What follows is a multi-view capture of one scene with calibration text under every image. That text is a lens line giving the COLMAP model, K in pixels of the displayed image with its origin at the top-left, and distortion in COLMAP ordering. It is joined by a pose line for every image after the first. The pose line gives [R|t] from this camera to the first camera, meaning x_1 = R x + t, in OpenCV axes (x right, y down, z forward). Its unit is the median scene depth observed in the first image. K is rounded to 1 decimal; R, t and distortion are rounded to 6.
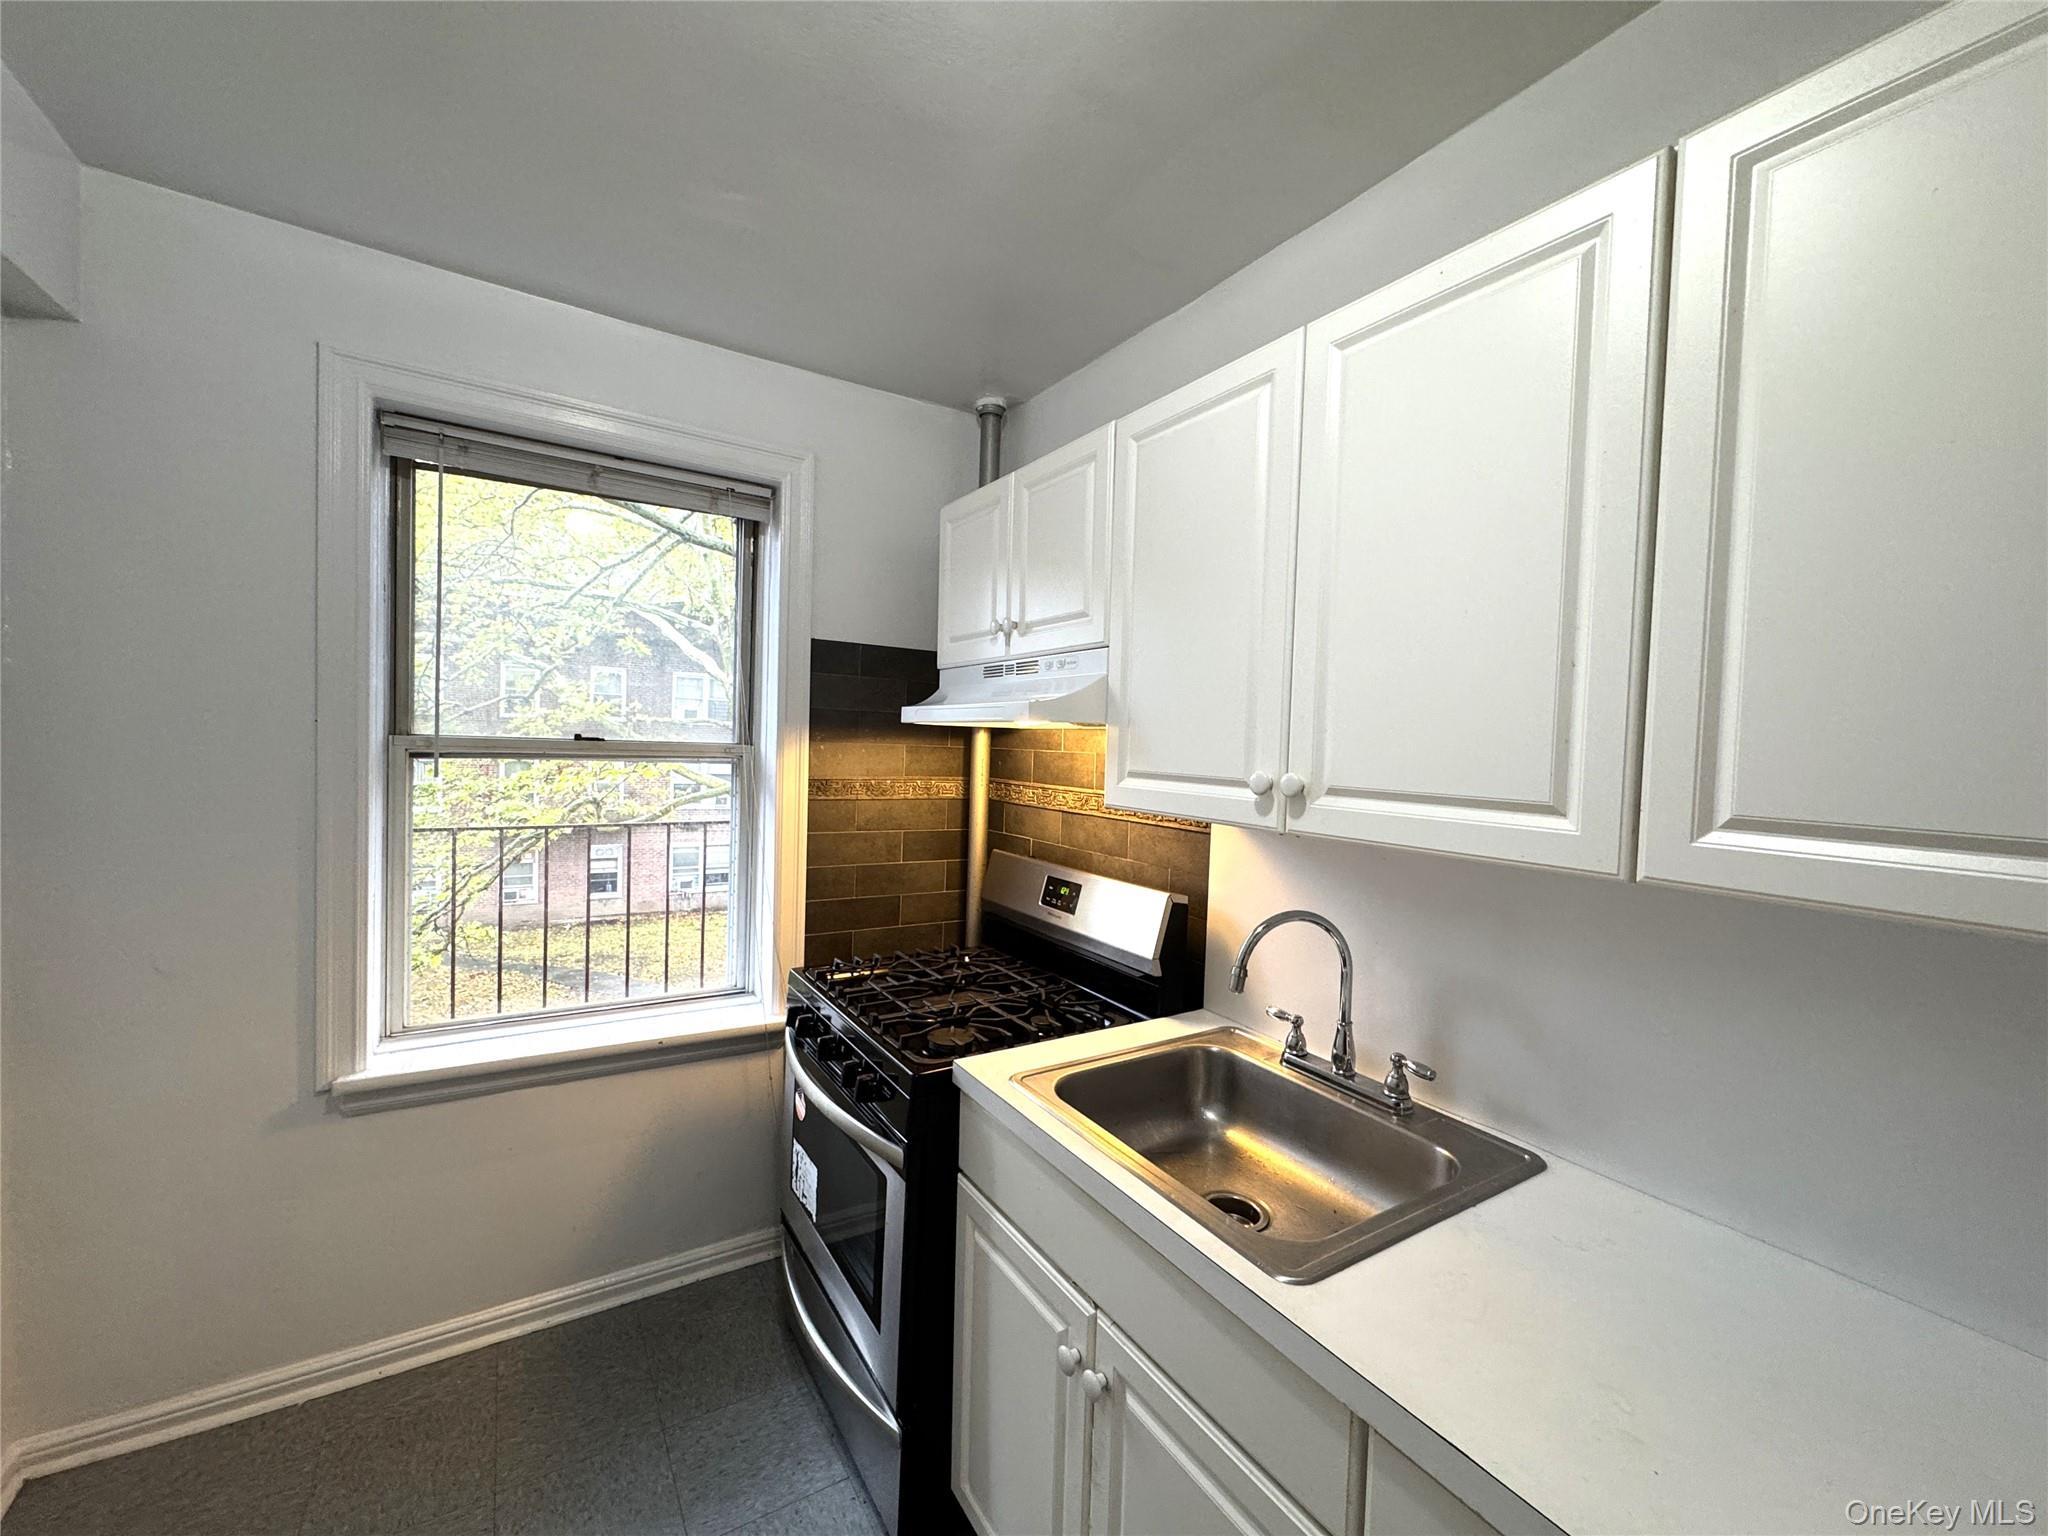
lens RADIAL K [[820.4, 0, 1024.4], [0, 820.4, 768.5], [0, 0, 1]] dist [-0.002099, 0.000624]
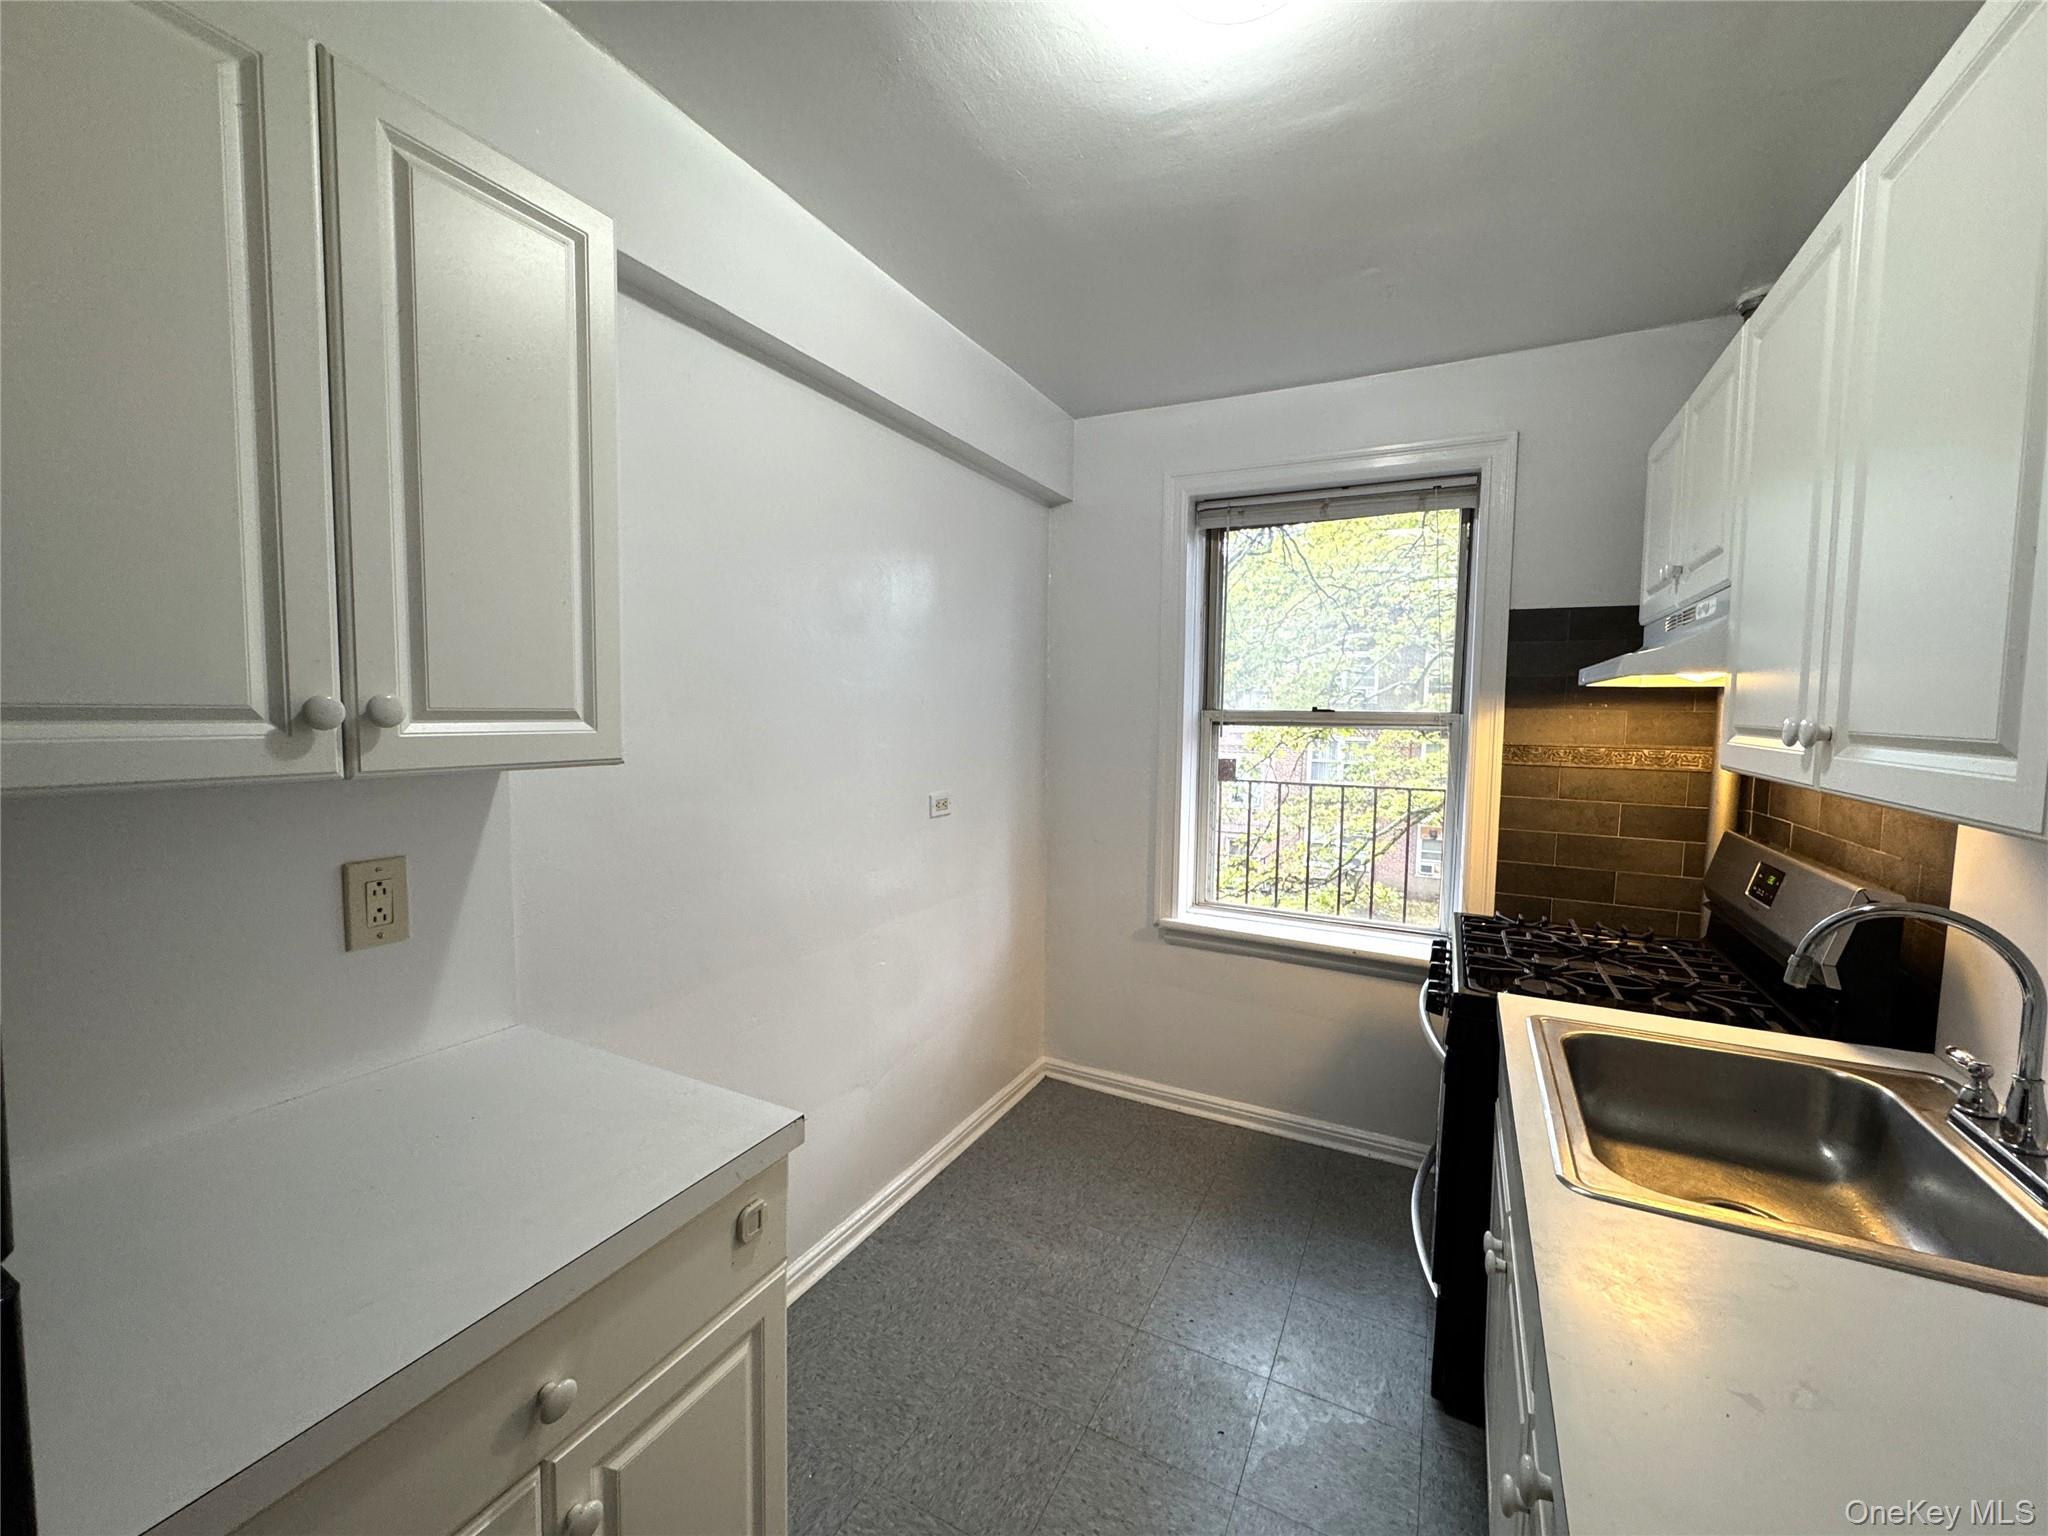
lens RADIAL K [[820.4, 0, 1026.7], [0, 820.4, 770.6], [0, 0, 1]] dist [-0.002099, 0.000624]
pose [[0.505080, 0.039101, -0.862187, 0.395993], [-0.022676, 0.999230, 0.032032, 0.030990], [0.862775, 0.003372, 0.505577, -0.066954]]
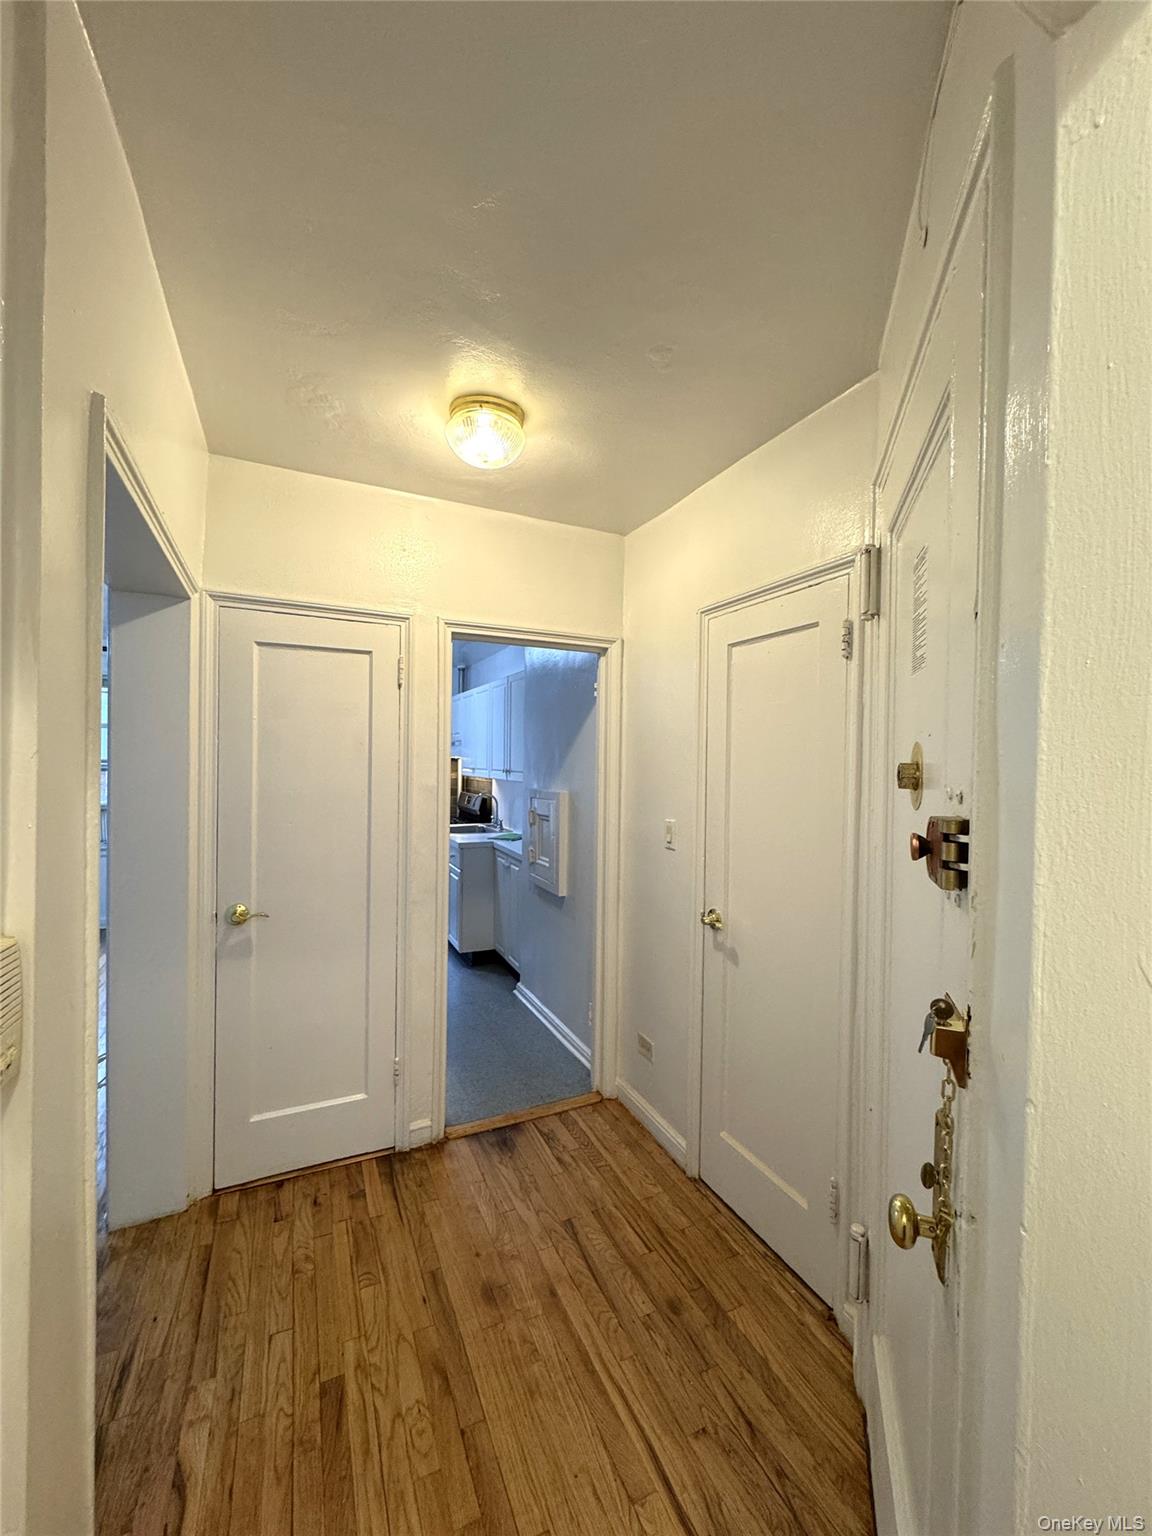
lens RADIAL K [[615.3, 0, 576.6], [0, 615.3, 764.4], [0, 0, 1]] dist [-0.002099, 0.000624]
pose [[0.991789, -0.023015, -0.125794, 0.996349], [0.019826, 0.999451, -0.026546, 0.076654], [0.126336, 0.023834, 0.991701, -2.009764]]
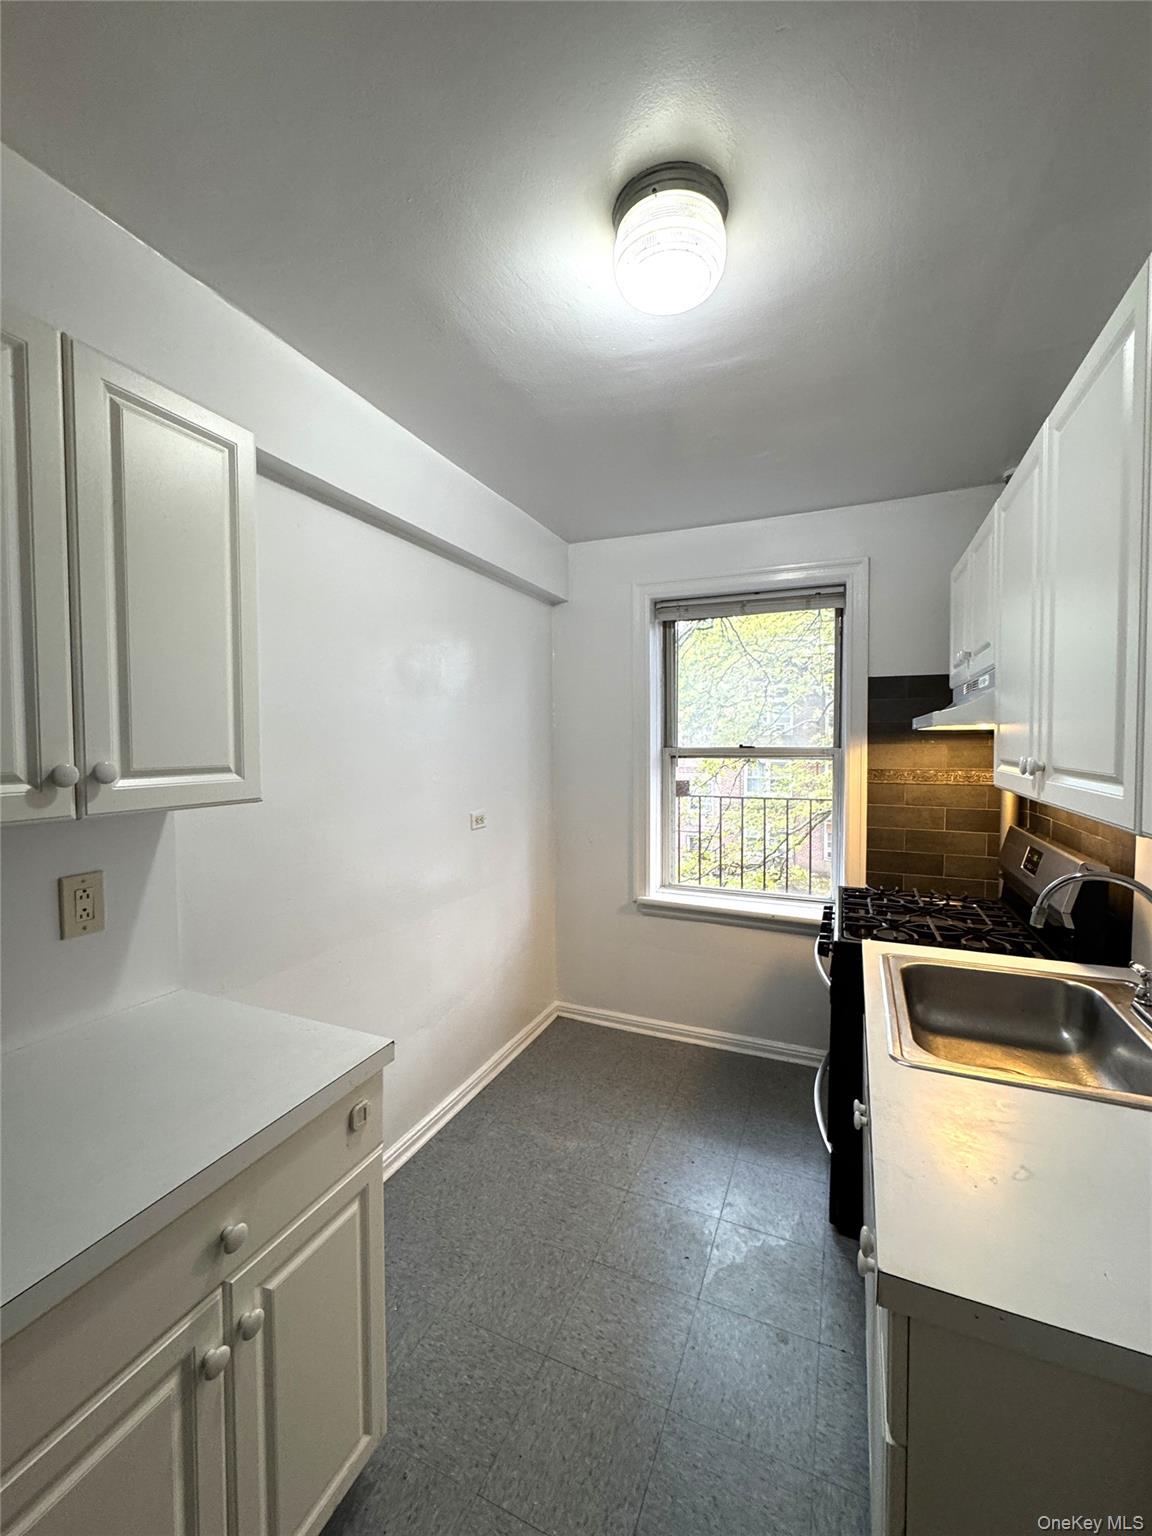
lens RADIAL K [[615.3, 0, 578.3], [0, 615.3, 769.0], [0, 0, 1]] dist [-0.002099, 0.000624]
pose [[0.560574, 0.001041, -0.828103, 0.455264], [-0.002277, 0.999997, -0.000284, 0.016577], [0.828101, 0.002045, 0.560575, -0.105938]]
